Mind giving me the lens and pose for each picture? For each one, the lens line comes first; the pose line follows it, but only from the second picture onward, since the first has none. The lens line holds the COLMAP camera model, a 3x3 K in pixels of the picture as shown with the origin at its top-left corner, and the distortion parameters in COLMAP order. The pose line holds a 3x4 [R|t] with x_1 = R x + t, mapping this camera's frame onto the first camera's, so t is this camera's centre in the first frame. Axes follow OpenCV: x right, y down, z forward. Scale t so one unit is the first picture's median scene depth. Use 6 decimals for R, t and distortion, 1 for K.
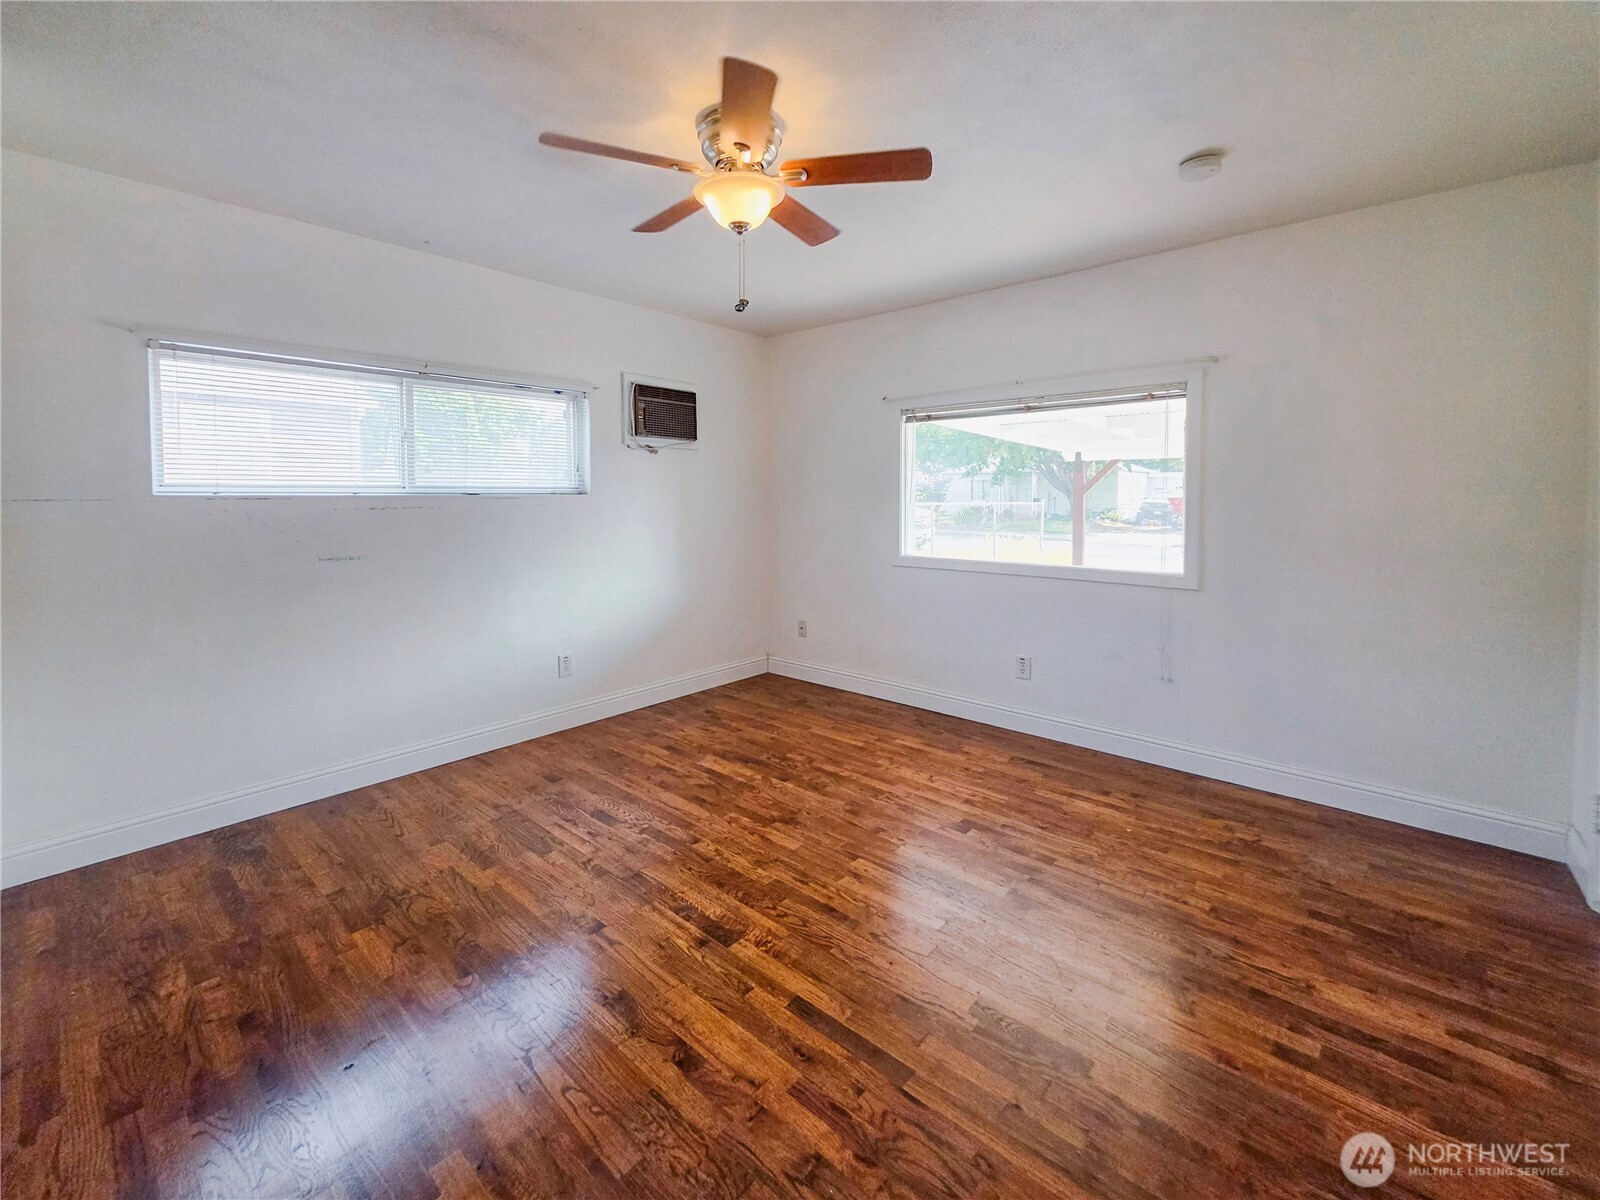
lens RADIAL K [[677.8, 0, 800.0], [0, 677.8, 600.0], [0, 0, 1]] dist [-0.000931, -0.000123]
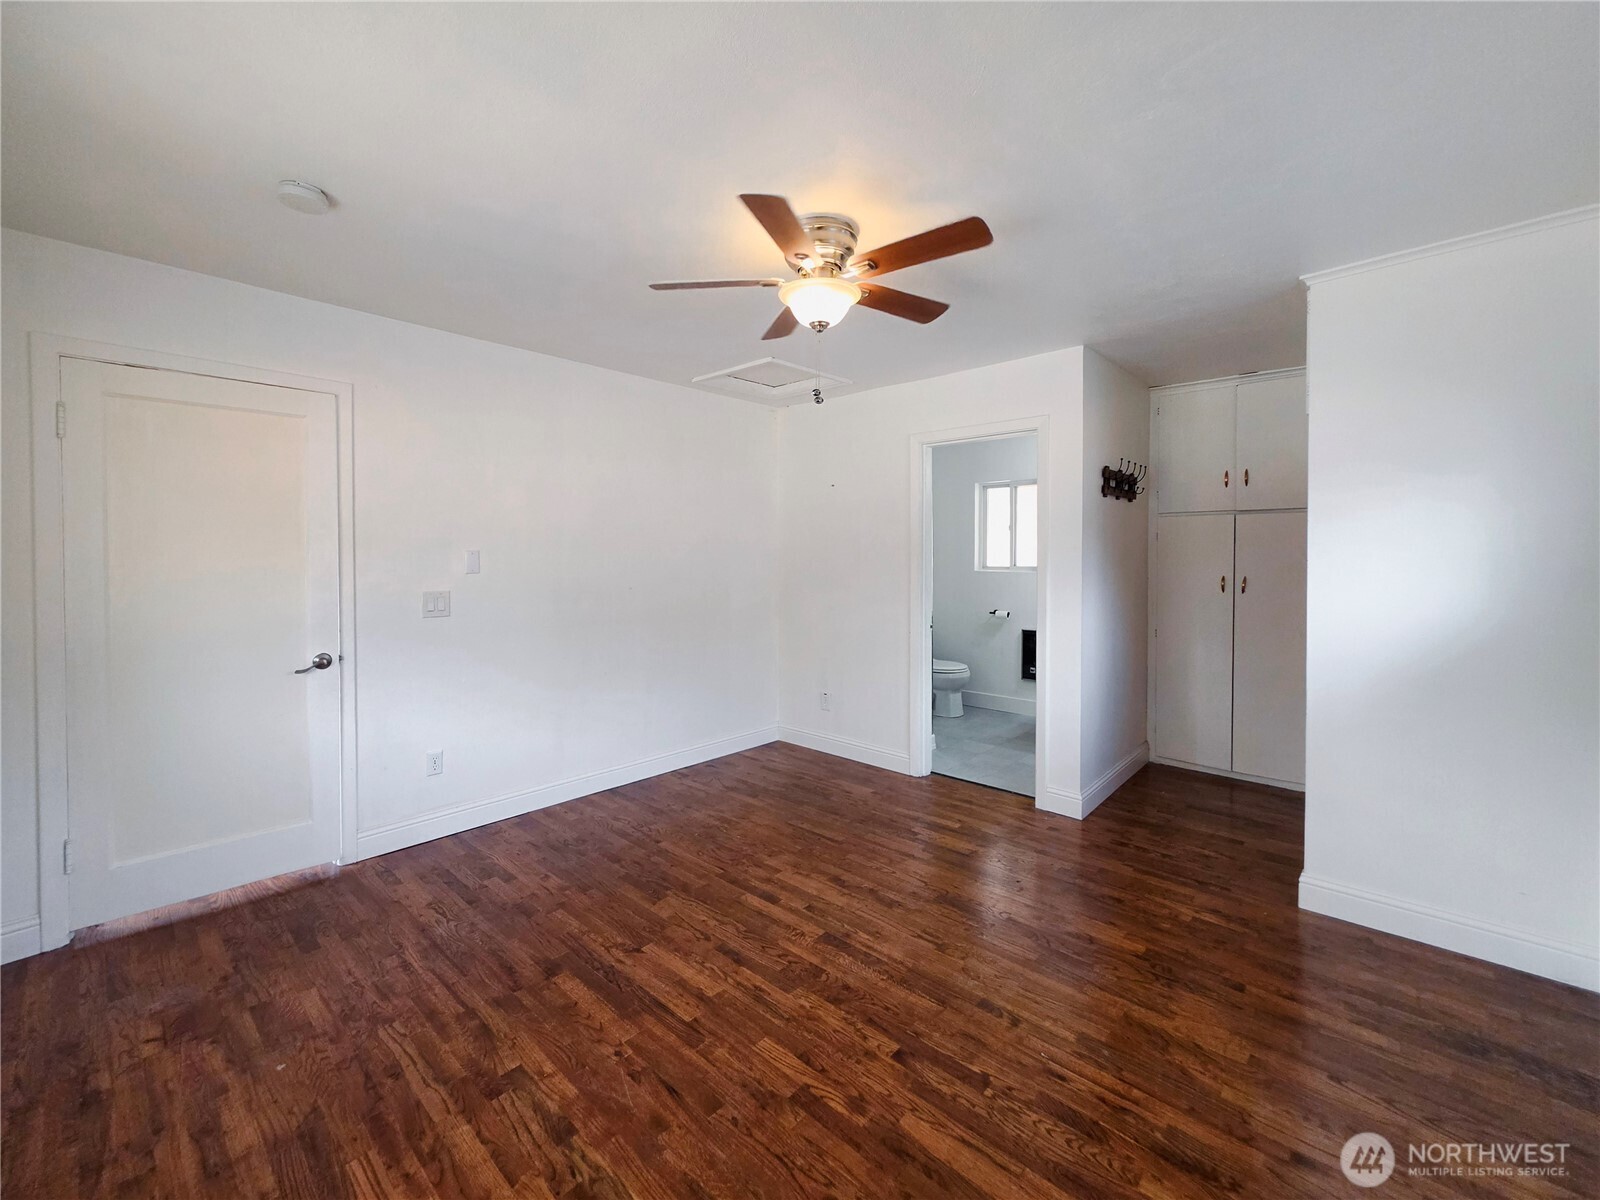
lens RADIAL K [[677.8, 0, 800.0], [0, 677.8, 600.0], [0, 0, 1]] dist [-0.000931, -0.000123]
pose [[-0.999885, -0.001381, 0.015111, -0.064402], [0.001922, 0.976295, 0.216434, -0.315149], [-0.015052, 0.216438, -0.976180, 1.786214]]
